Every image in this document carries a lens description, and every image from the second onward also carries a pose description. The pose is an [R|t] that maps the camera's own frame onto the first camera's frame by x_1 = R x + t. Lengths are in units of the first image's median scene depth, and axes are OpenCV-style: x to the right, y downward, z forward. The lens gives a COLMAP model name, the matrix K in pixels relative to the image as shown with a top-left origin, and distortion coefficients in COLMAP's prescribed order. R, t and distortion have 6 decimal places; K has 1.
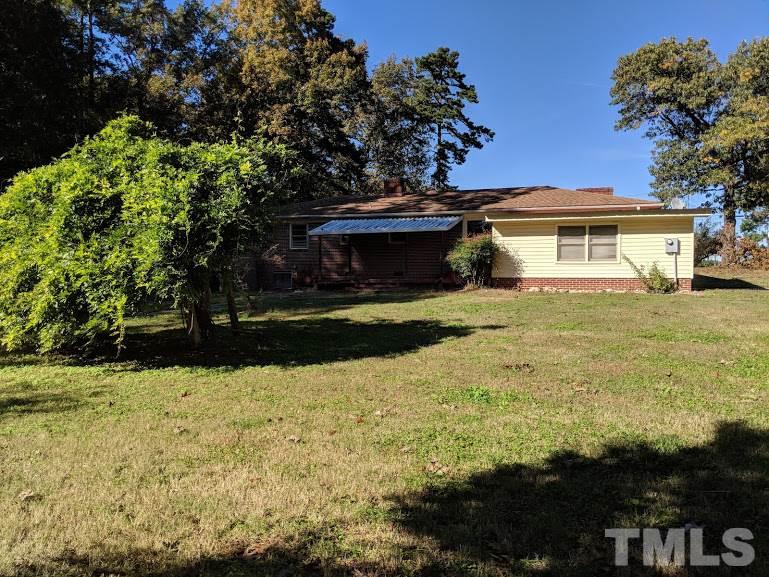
lens RADIAL K [[641.4, 0, 385.6], [0, 641.4, 286.8], [0, 0, 1]] dist [0.130267, -0.154206]
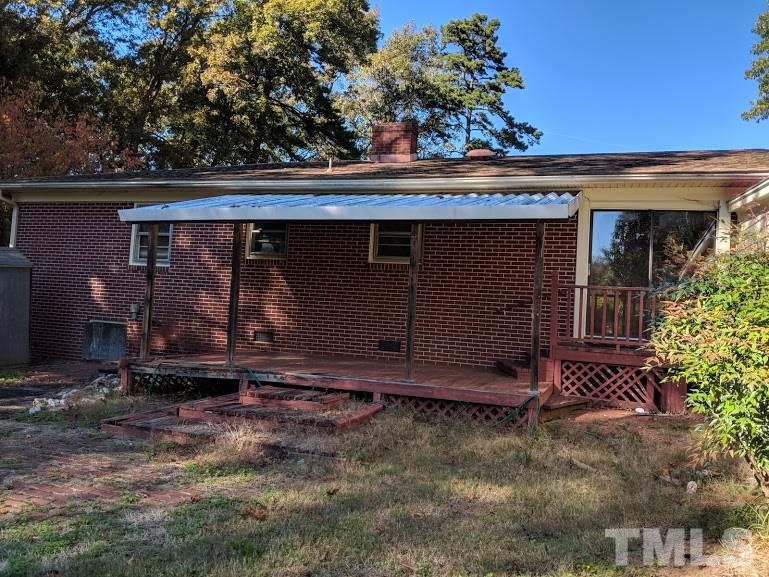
lens RADIAL K [[641.4, 0, 385.6], [0, 641.4, 286.8], [0, 0, 1]] dist [0.130267, -0.154206]
pose [[0.998469, 0.052902, -0.016140, 0.019439], [-0.053639, 0.997344, -0.049280, -0.029122], [0.013490, 0.050070, 0.998655, 0.518176]]
